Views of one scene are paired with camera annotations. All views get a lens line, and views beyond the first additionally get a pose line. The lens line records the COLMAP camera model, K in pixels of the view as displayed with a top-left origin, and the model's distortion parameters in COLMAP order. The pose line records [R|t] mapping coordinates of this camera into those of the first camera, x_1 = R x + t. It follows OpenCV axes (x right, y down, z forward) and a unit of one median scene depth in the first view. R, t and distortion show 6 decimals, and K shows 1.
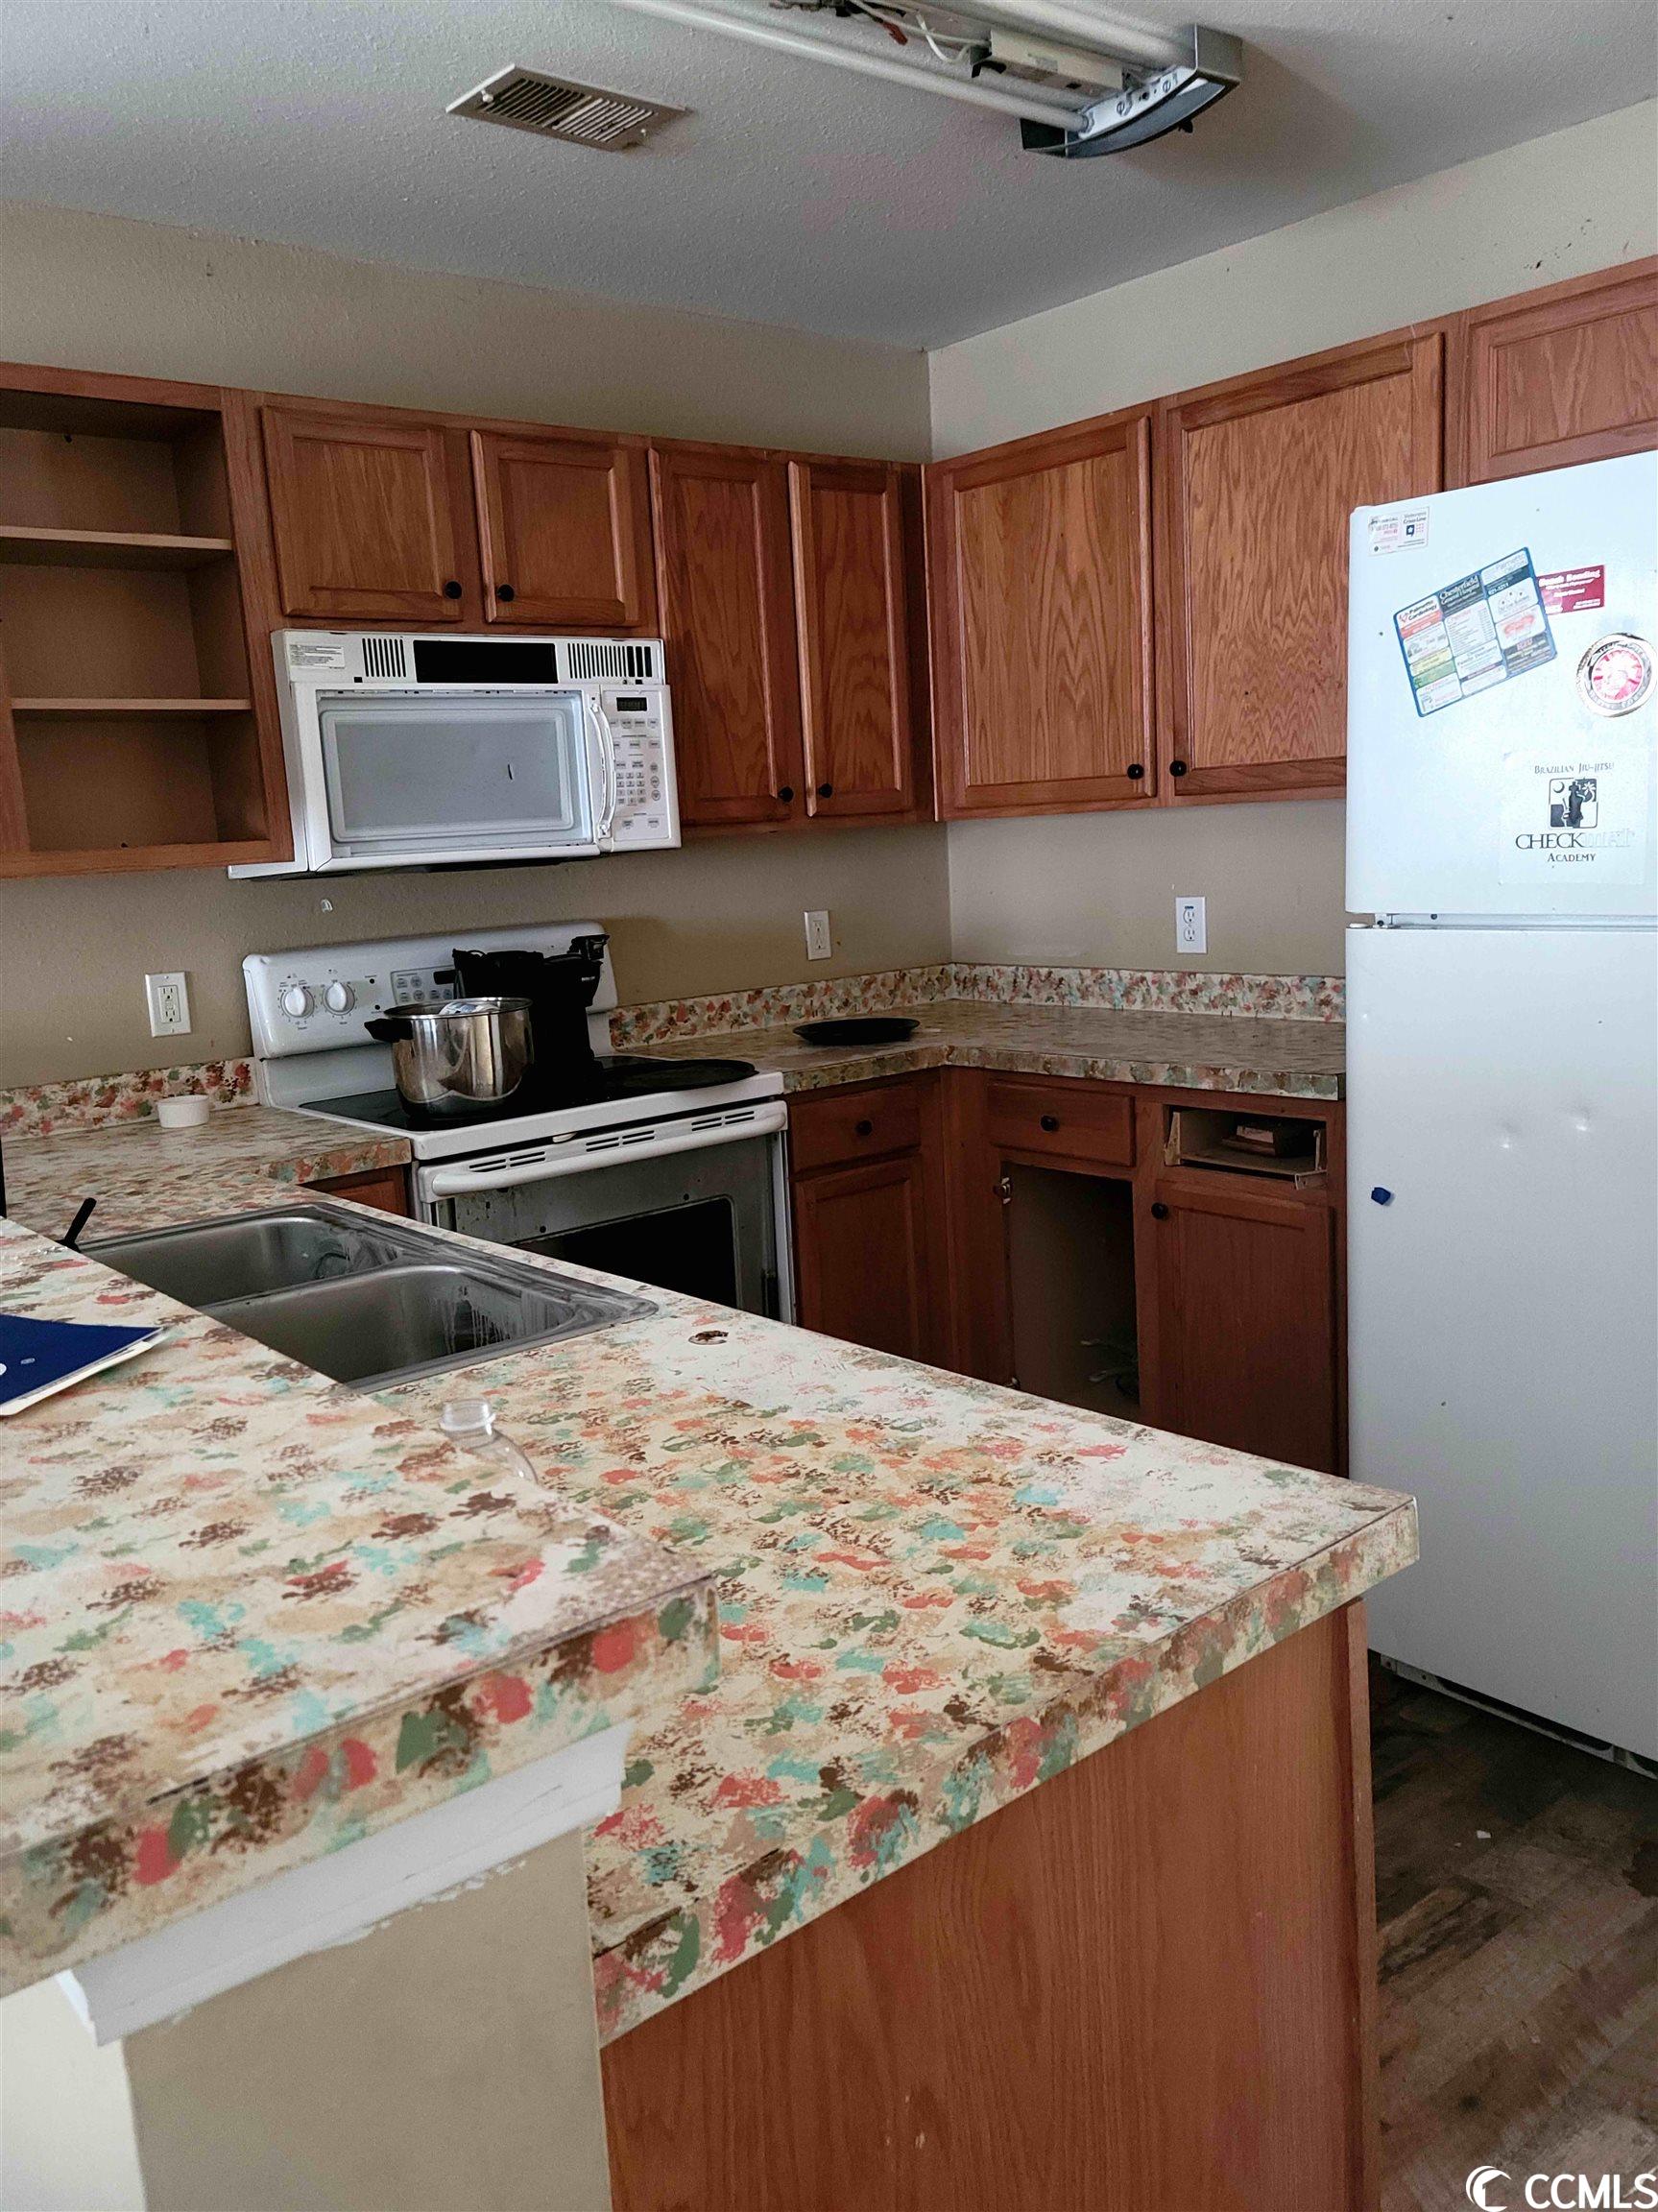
lens RADIAL K [[1757.0, 0, 828.2], [0, 1757.0, 1070.7], [0, 0, 1]] dist [0.107266, -0.124255]
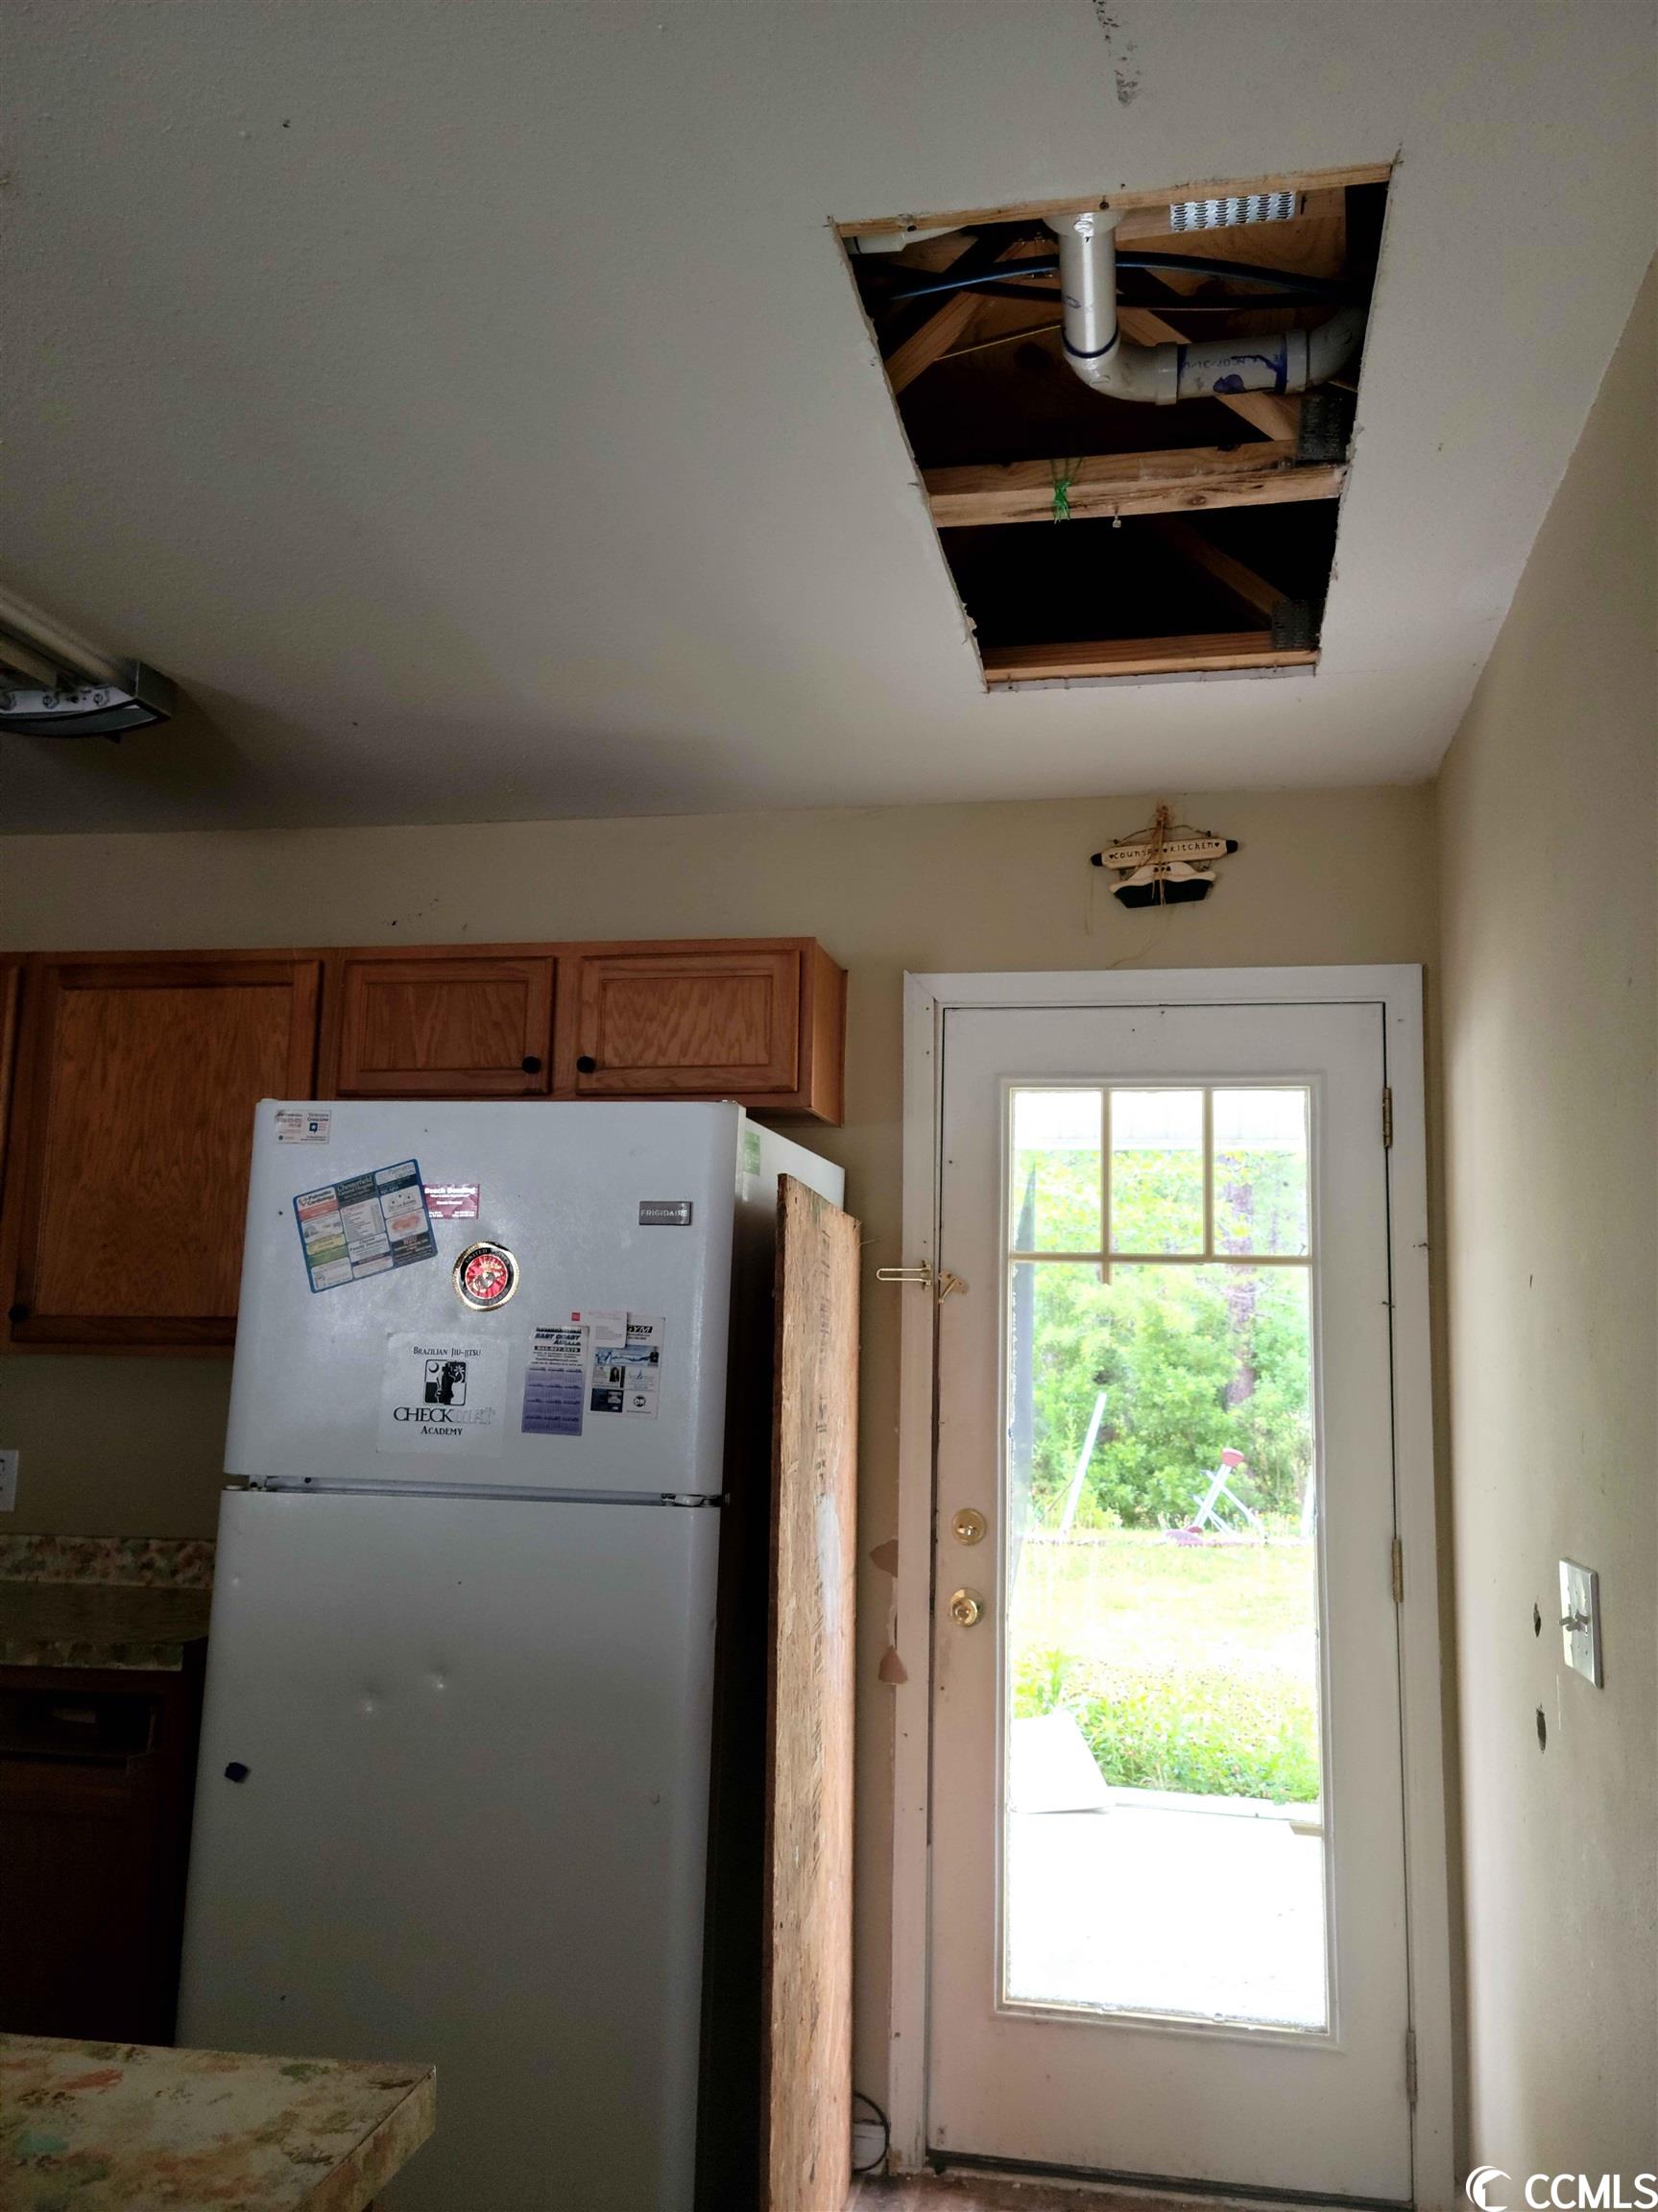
lens RADIAL K [[1757.0, 0, 828.2], [0, 1757.0, 1070.7], [0, 0, 1]] dist [0.107266, -0.124255]
pose [[0.765586, 0.172364, 0.619813, -0.123684], [0.023005, 0.955489, -0.294128, -0.001490], [-0.642922, 0.239440, 0.727544, -0.027577]]
